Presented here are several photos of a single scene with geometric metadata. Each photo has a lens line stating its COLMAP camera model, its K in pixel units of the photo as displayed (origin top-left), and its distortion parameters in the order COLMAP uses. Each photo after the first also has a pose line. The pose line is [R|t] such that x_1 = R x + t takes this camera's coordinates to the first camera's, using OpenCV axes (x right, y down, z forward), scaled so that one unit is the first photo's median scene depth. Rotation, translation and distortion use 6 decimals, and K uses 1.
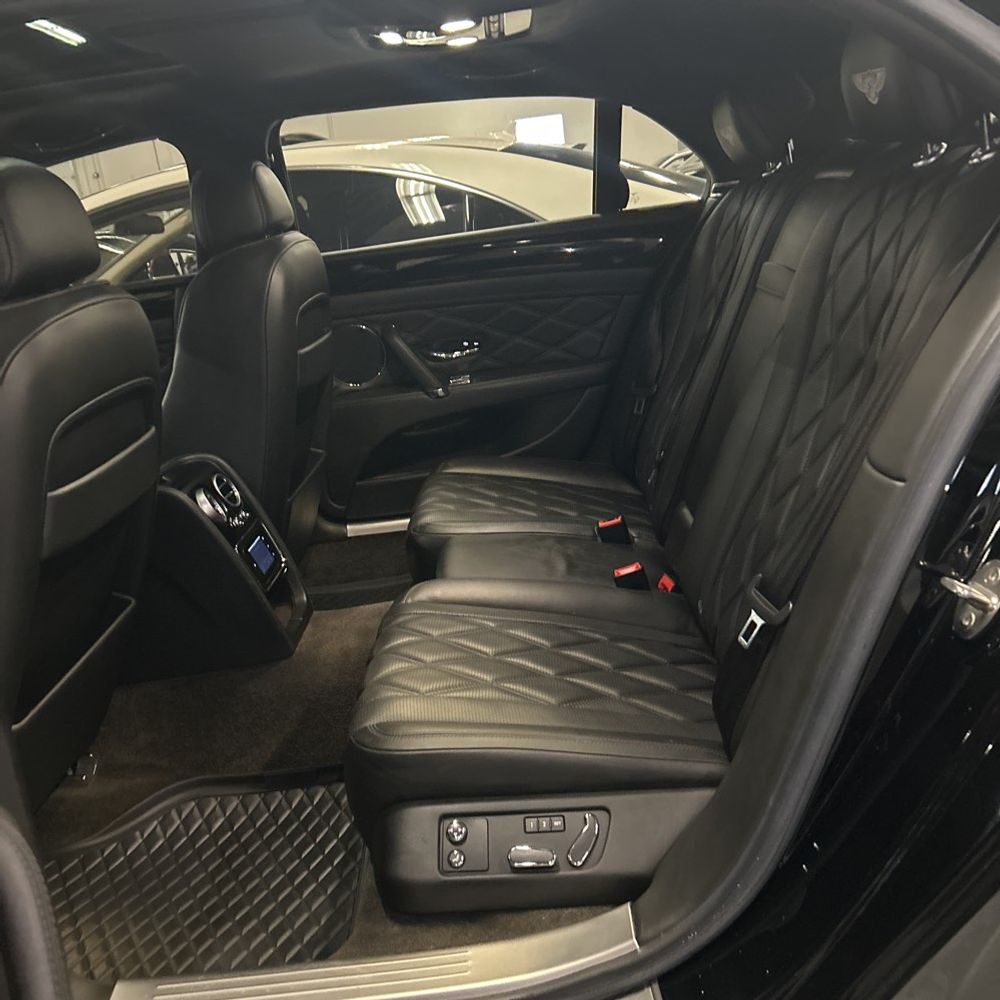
lens RADIAL K [[1008.7, 0, 498.2], [0, 1008.7, 501.0], [0, 0, 1]] dist [0.024528, 0.000000]
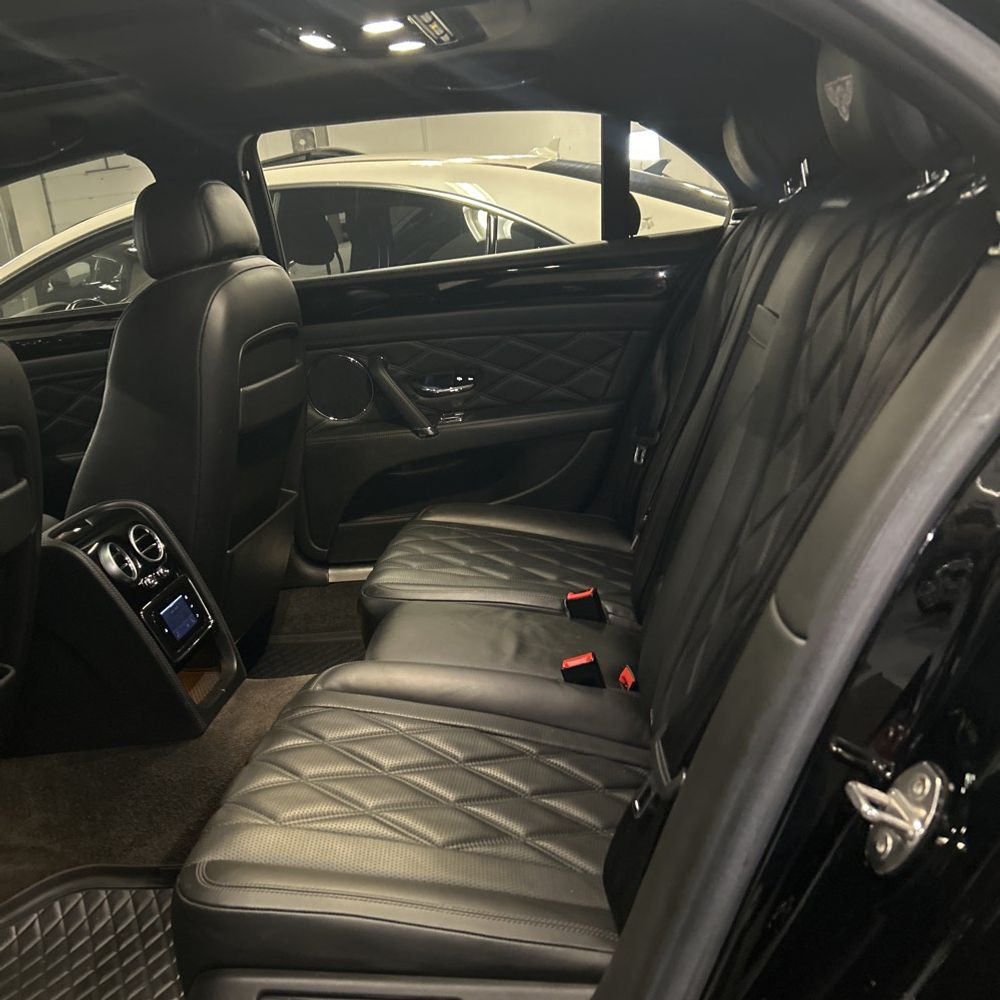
lens RADIAL K [[1008.7, 0, 501.0], [0, 1008.7, 498.2], [0, 0, 1]] dist [0.024528, 0.000000]
pose [[0.995536, 0.038071, -0.086360, 0.115635], [-0.039372, 0.999135, -0.013407, -0.048489], [0.085775, 0.016747, 0.996174, 0.124102]]
